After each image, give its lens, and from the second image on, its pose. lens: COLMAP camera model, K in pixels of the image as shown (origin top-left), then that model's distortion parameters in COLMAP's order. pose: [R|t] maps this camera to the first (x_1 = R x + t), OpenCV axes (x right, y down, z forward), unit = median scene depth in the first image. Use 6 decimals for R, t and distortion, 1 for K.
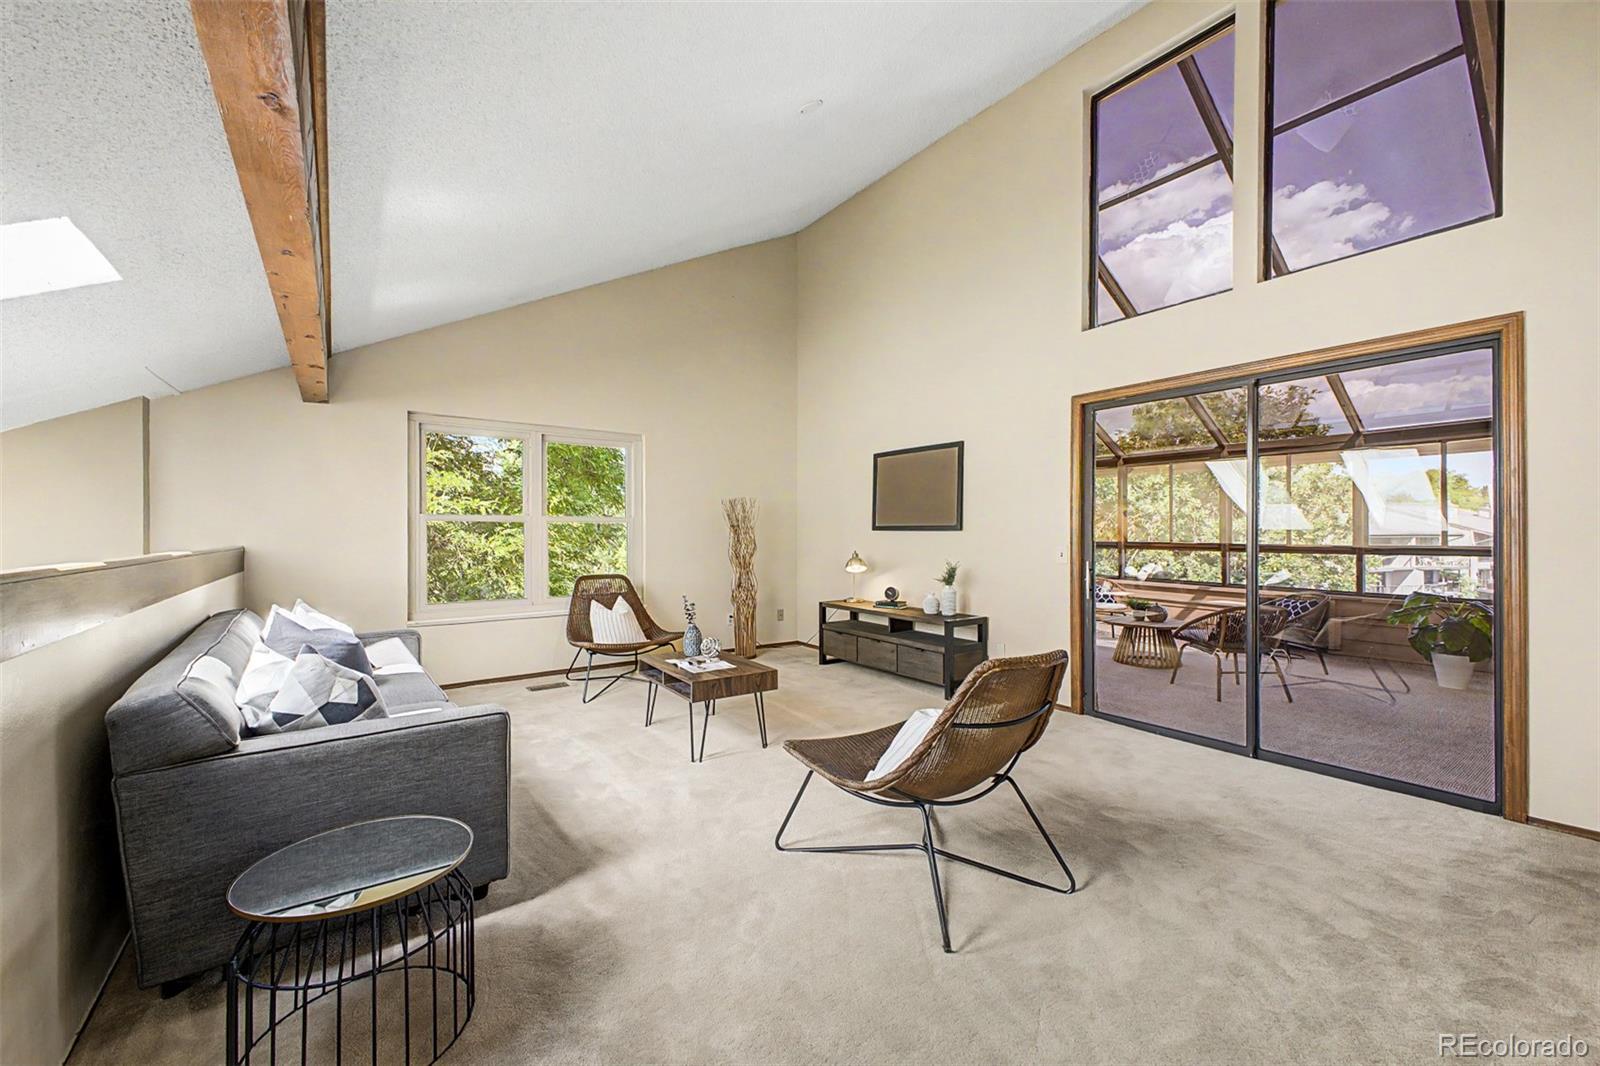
lens RADIAL K [[634.2, 0, 788.0], [0, 634.2, 532.1], [0, 0, 1]] dist [0.015410, -0.004802]
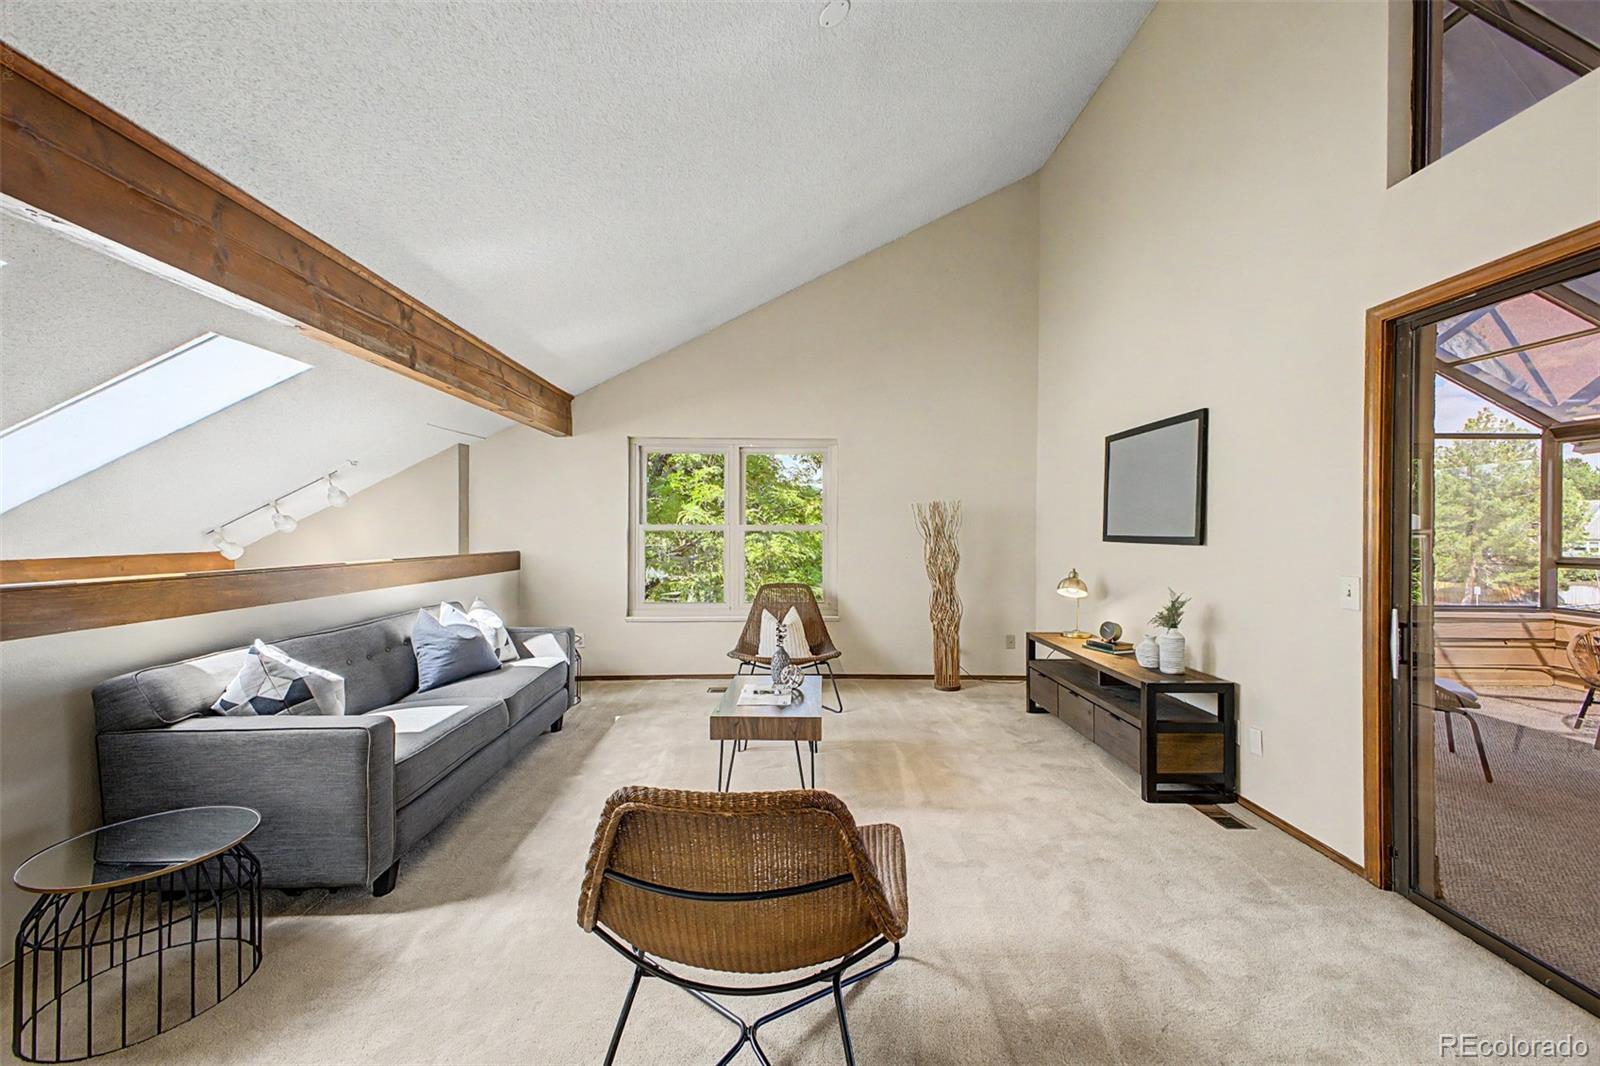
lens RADIAL K [[634.2, 0, 788.5], [0, 634.2, 530.8], [0, 0, 1]] dist [0.015410, -0.004802]
pose [[0.821394, -0.001136, -0.570360, 0.303278], [0.000628, 0.999999, -0.001088, -0.017472], [0.570361, 0.000535, 0.821394, 0.218285]]
